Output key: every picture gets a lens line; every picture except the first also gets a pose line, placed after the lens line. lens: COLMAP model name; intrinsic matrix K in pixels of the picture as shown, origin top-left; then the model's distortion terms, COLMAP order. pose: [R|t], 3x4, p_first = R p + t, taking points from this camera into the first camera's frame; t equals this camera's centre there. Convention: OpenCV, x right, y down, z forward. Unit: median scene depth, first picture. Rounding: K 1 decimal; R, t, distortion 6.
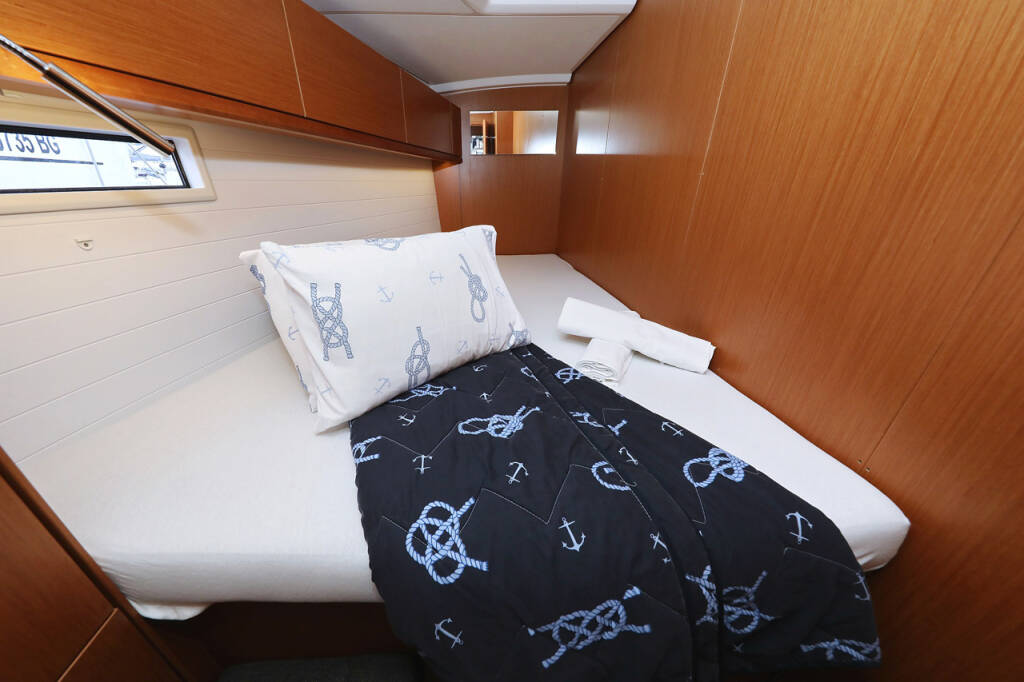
lens RADIAL K [[318.1, 0, 430.5], [0, 318.1, 339.5], [0, 0, 1]] dist [-0.002588, -0.000103]
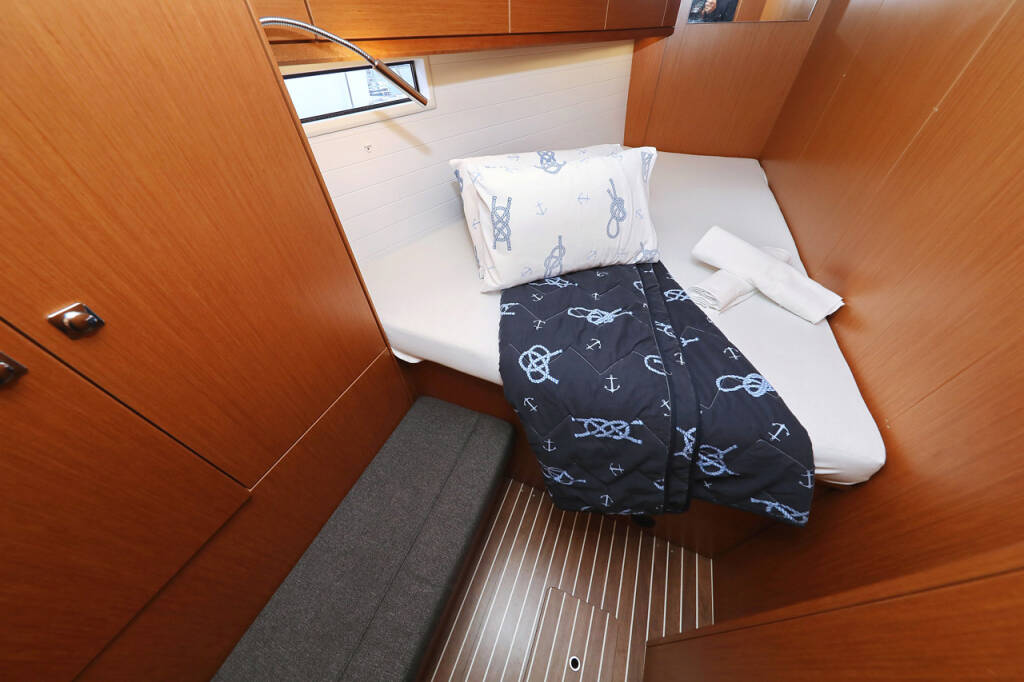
lens RADIAL K [[308.1, 0, 515.4], [0, 308.1, 342.7], [0, 0, 1]] dist [-0.001311, -0.000036]
pose [[0.951882, 0.263622, -0.156286, 0.117405], [-0.184742, 0.900475, 0.393719, -0.121300], [0.244524, -0.345901, 0.905848, -0.459582]]
